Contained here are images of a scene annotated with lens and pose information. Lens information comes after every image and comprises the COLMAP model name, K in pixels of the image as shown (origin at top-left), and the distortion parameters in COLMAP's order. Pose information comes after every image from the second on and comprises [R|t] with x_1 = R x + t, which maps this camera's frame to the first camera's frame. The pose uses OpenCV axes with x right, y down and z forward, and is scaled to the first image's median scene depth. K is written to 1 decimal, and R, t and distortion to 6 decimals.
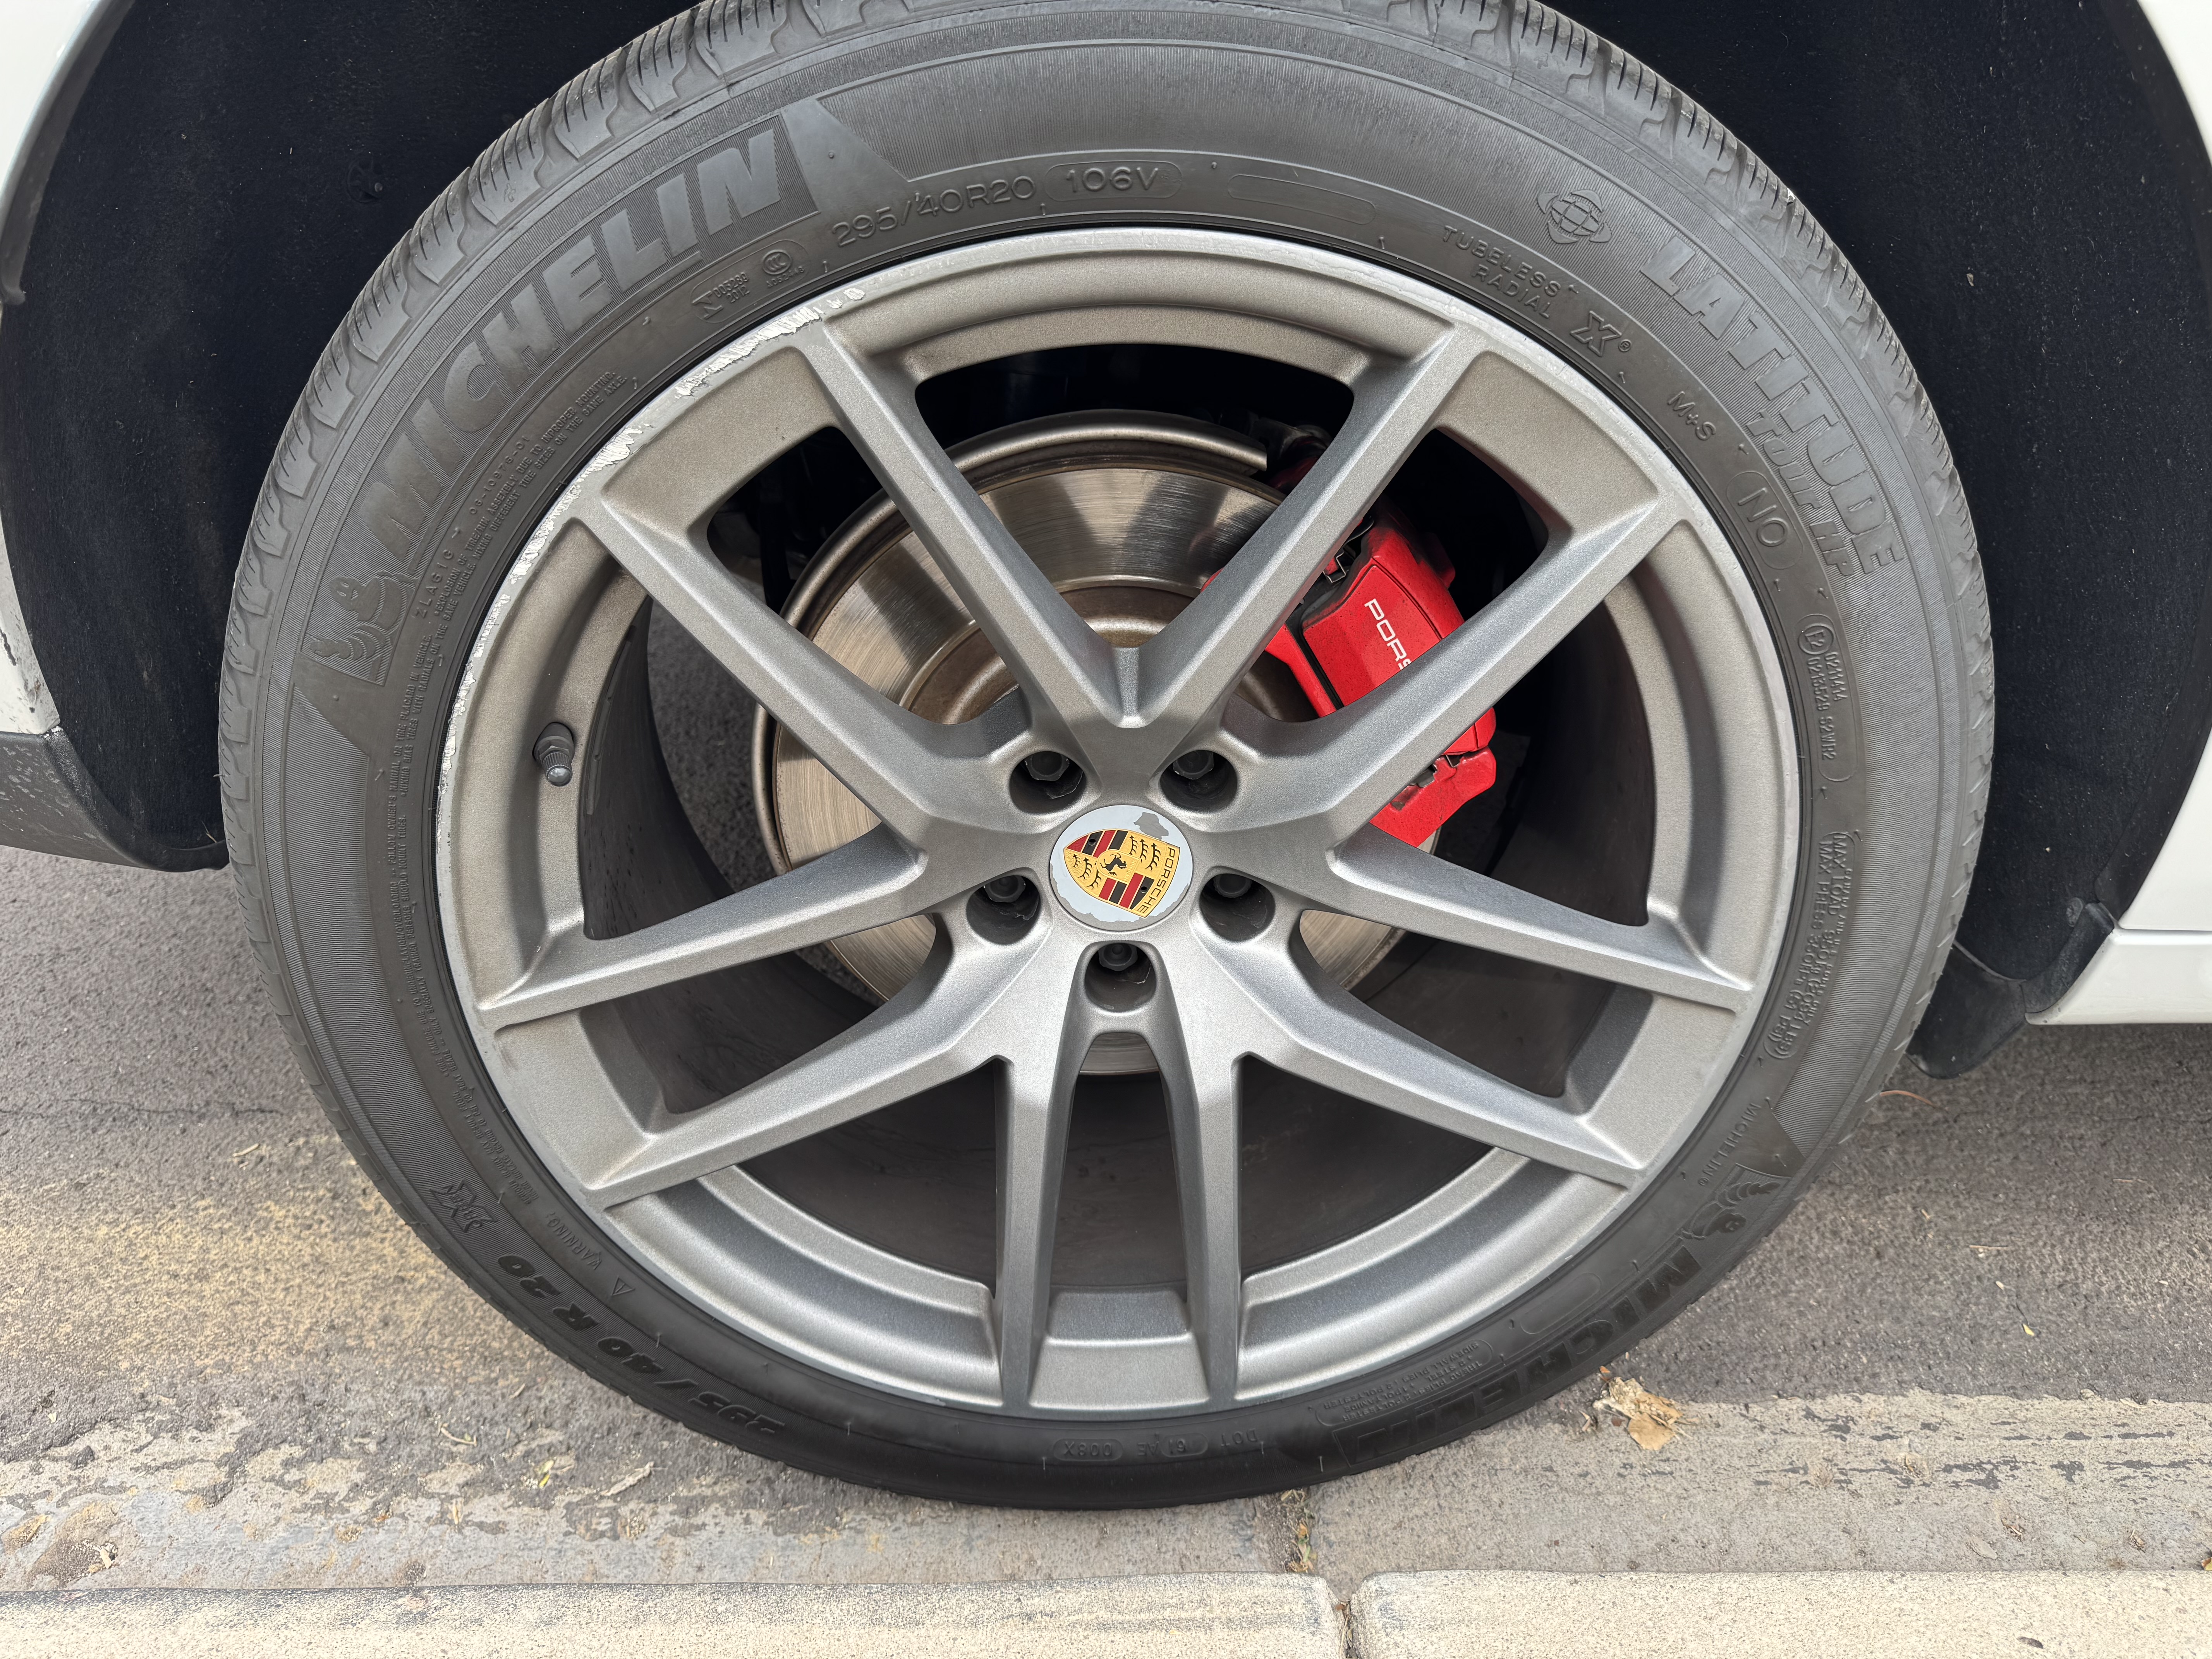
lens RADIAL K [[1570.7, 0, 1106.0], [0, 1570.7, 829.5], [0, 0, 1]] dist [0.005550, -0.023573]
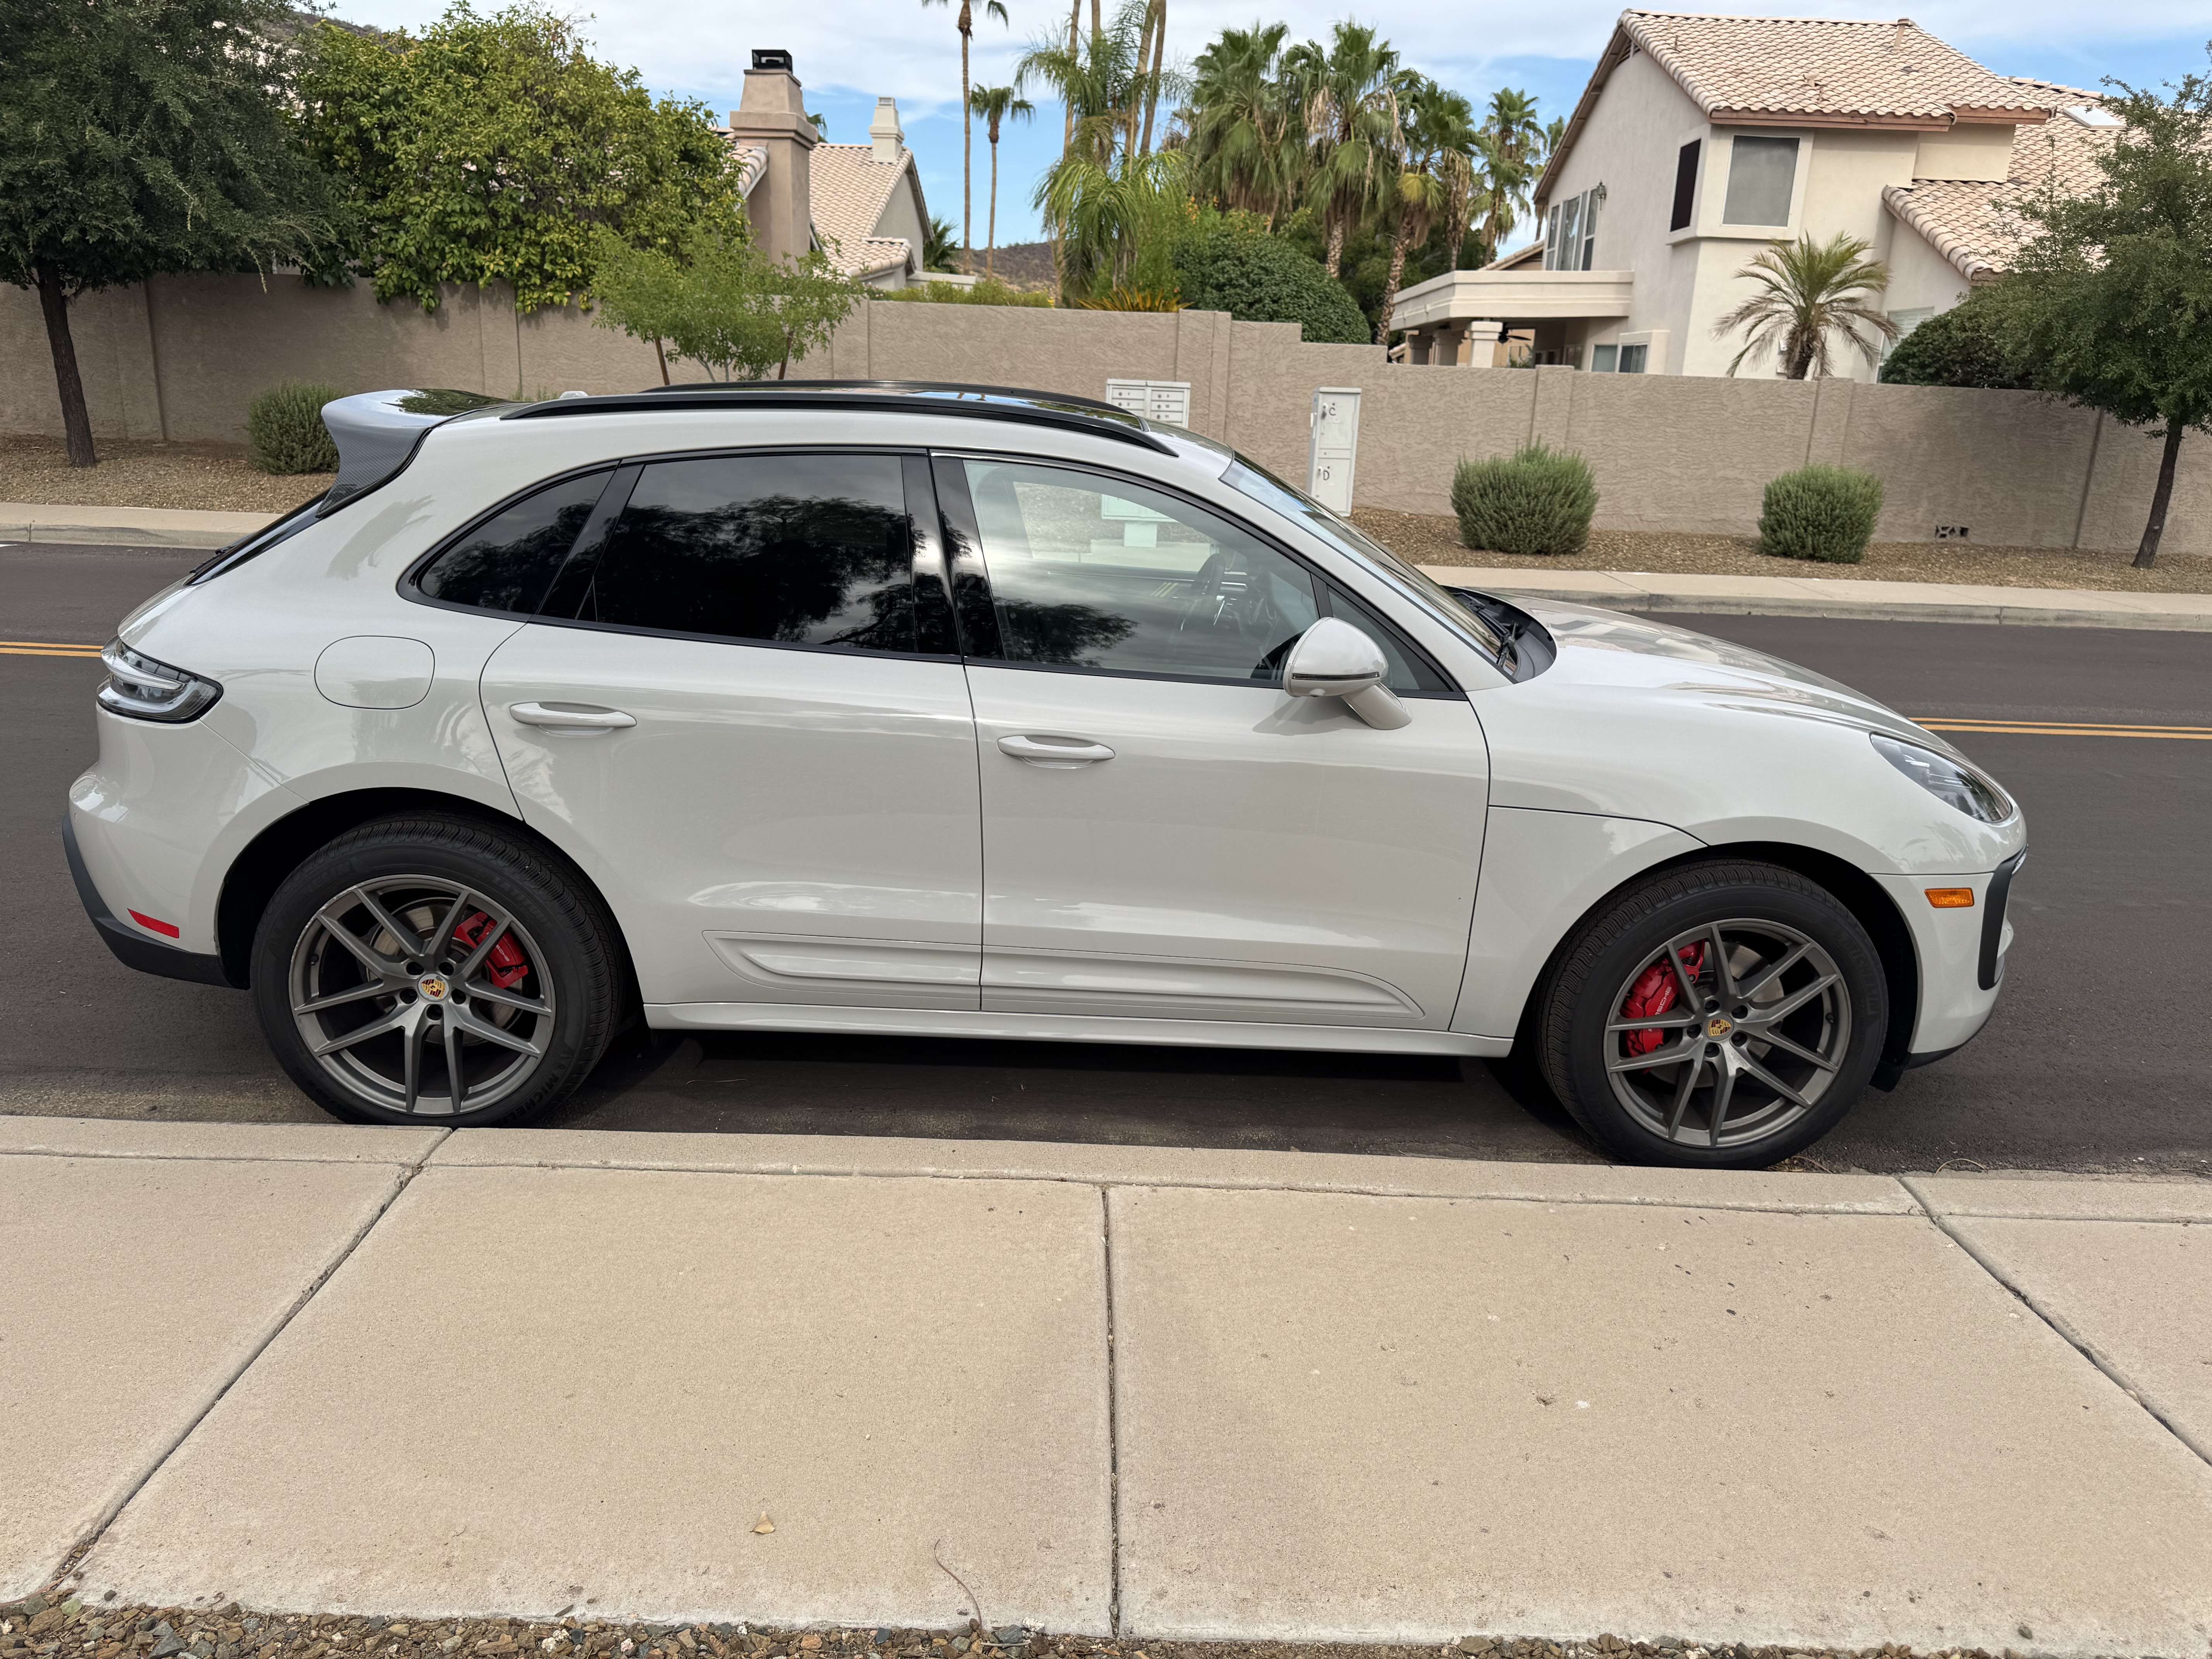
lens RADIAL K [[1570.7, 0, 1106.0], [0, 1570.7, 829.5], [0, 0, 1]] dist [0.005550, -0.023573]
pose [[0.999912, -0.003303, 0.012836, 2.046875], [0.006386, 0.968707, -0.248123, 0.775298], [-0.011615, 0.248183, 0.968643, -3.882408]]
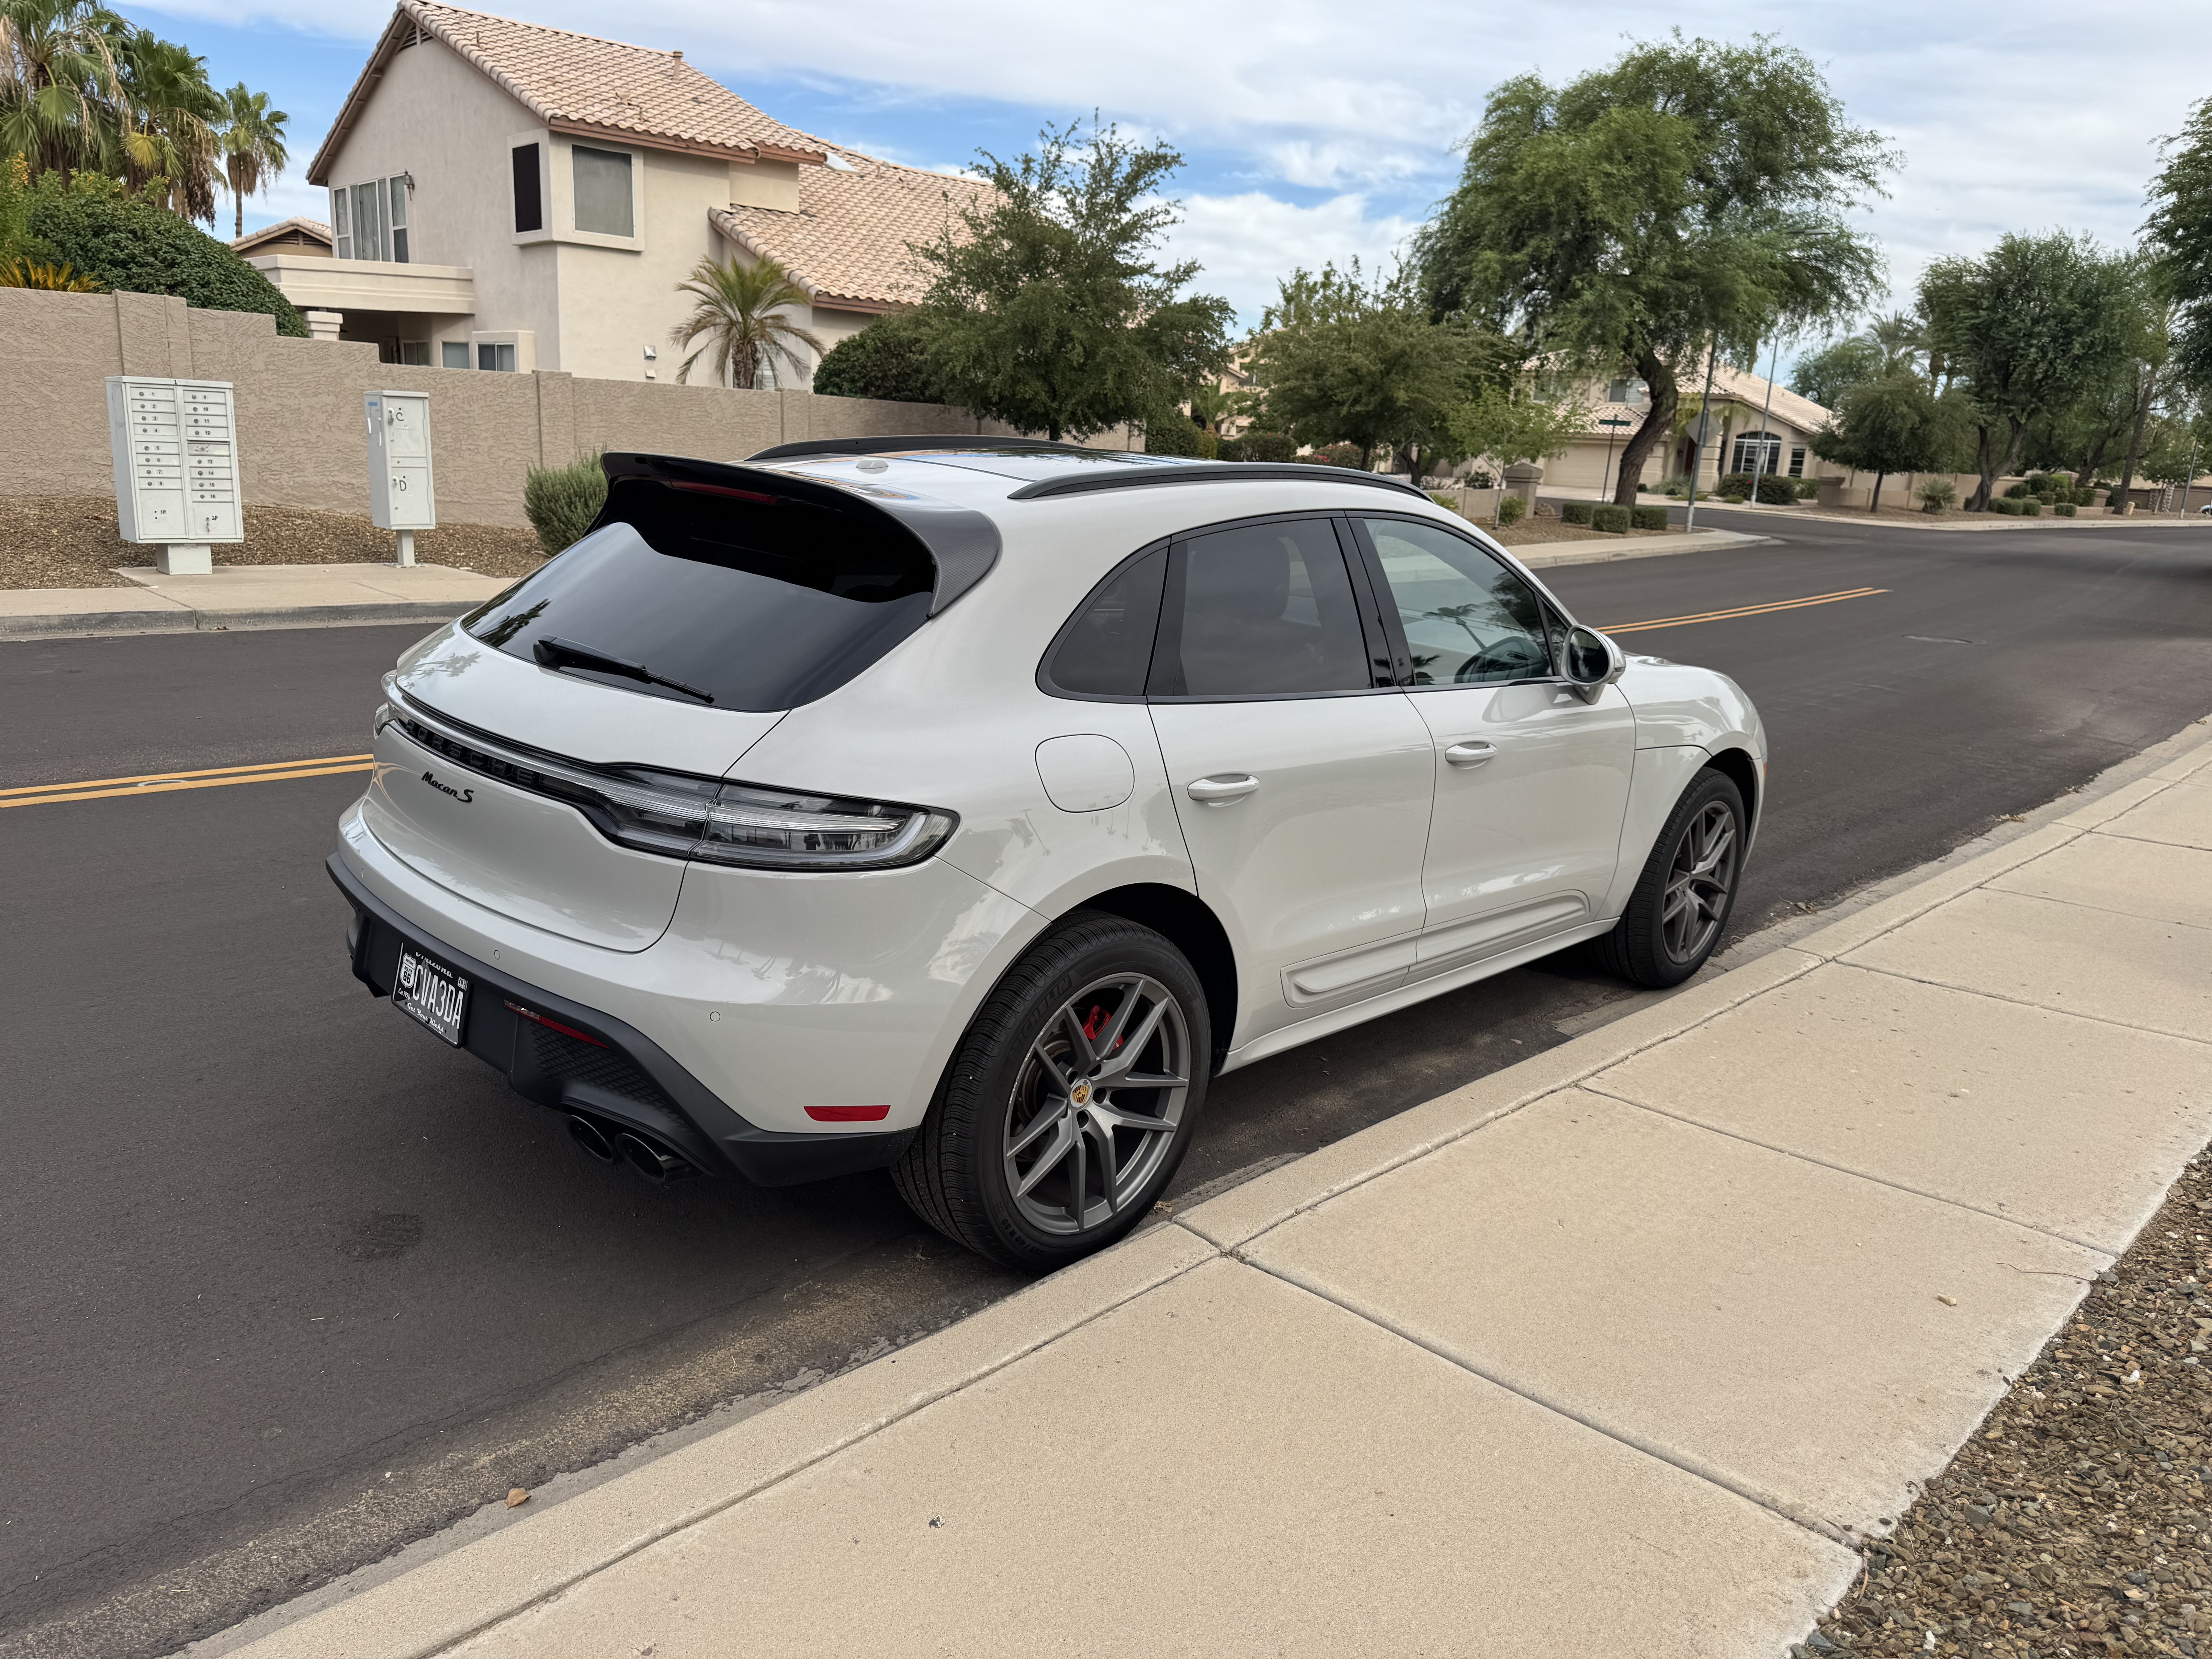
lens RADIAL K [[1507.9, 0, 1100.4], [0, 1507.9, 887.5], [0, 0, 1]] dist [0.014199, -0.025354]
pose [[0.721445, -0.194949, 0.664464, -2.780751], [0.324397, 0.942897, -0.075577, -0.195842], [-0.611788, 0.270075, 0.743489, -2.513637]]
